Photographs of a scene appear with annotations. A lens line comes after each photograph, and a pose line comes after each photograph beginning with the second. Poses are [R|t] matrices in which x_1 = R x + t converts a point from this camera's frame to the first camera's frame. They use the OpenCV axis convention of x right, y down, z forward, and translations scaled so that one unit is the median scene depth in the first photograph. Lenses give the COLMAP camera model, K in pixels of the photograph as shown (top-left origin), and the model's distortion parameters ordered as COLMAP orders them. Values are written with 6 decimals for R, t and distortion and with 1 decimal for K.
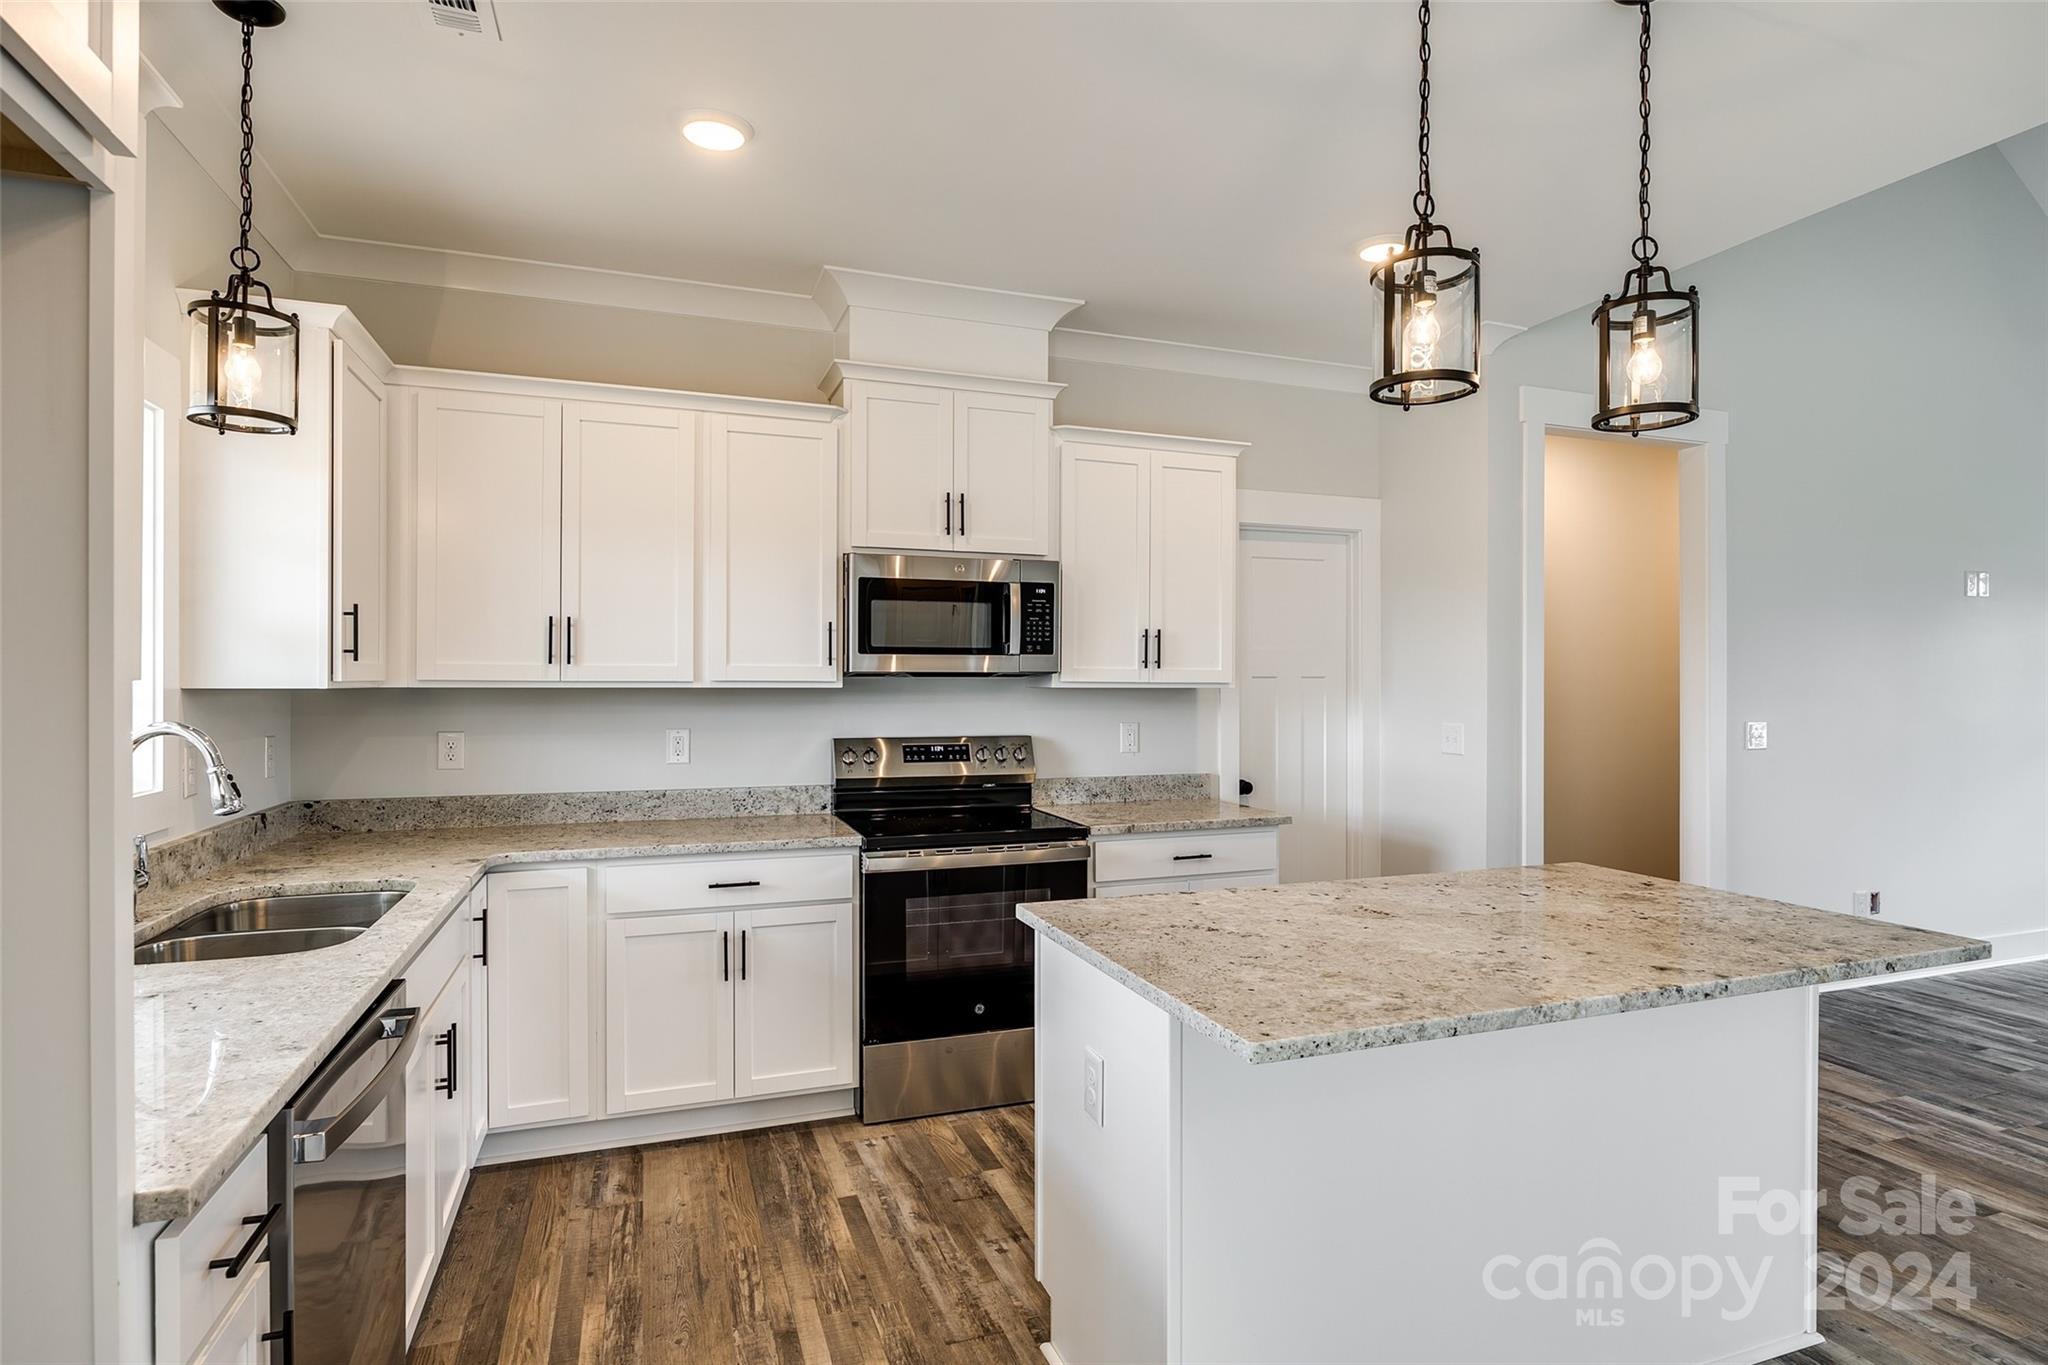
lens RADIAL K [[1057.3, 0, 1027.3], [0, 1057.3, 684.4], [0, 0, 1]] dist [-0.000213, -0.000012]
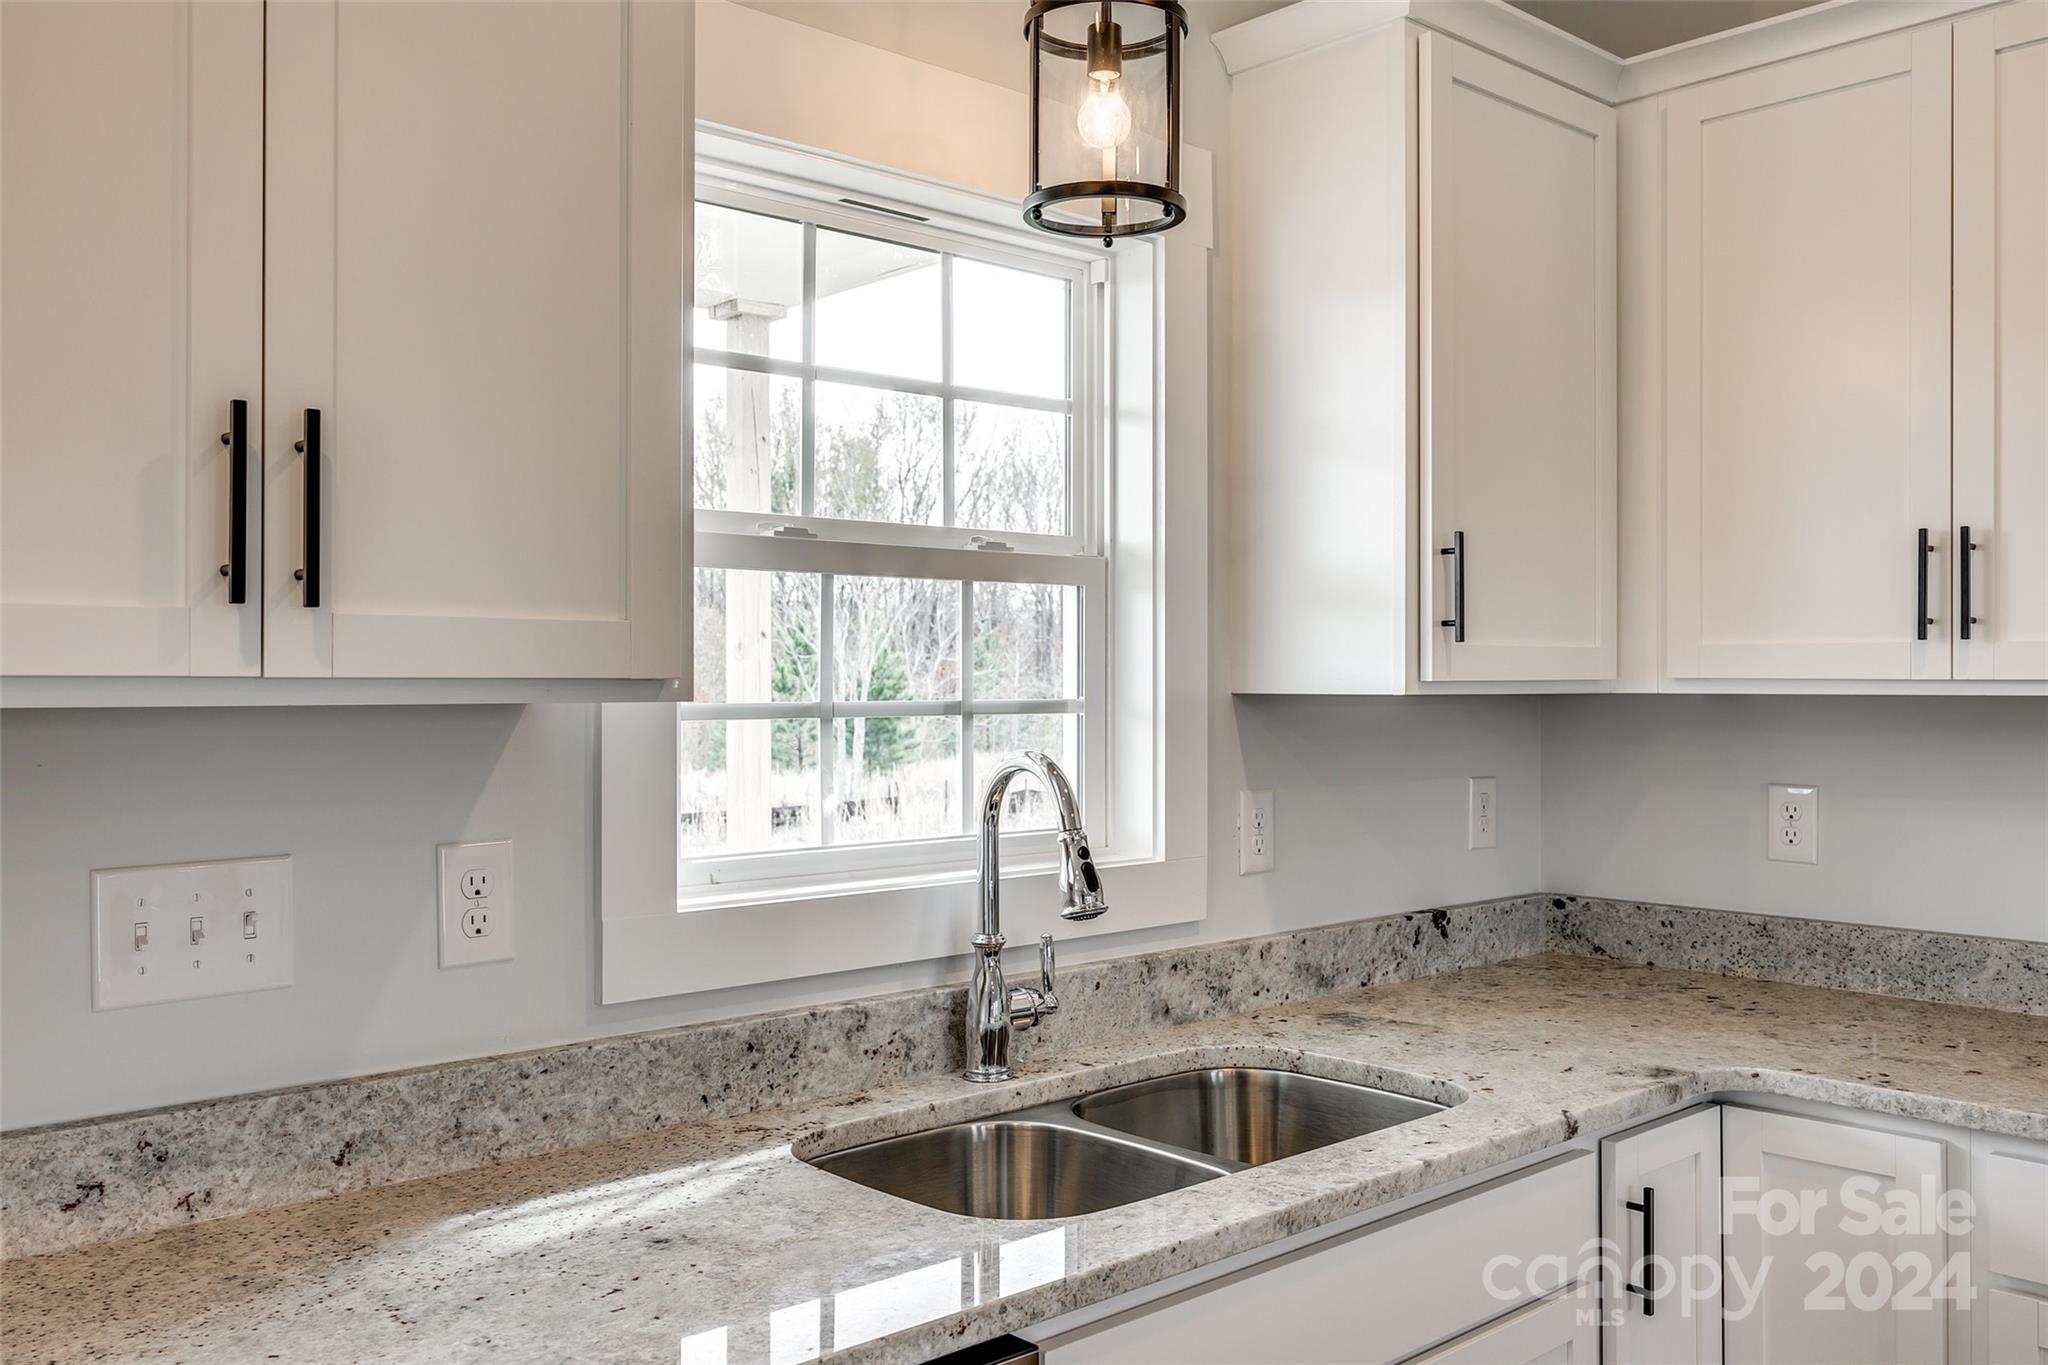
lens RADIAL K [[1712.2, 0, 1028.9], [0, 1712.2, 677.6], [0, 0, 1]] dist [-0.008917, 0.005420]
pose [[0.397896, -0.003924, -0.917422, 0.044239], [-0.001411, 0.999987, -0.004890, -0.000320], [0.917429, 0.003240, 0.397885, 0.414883]]
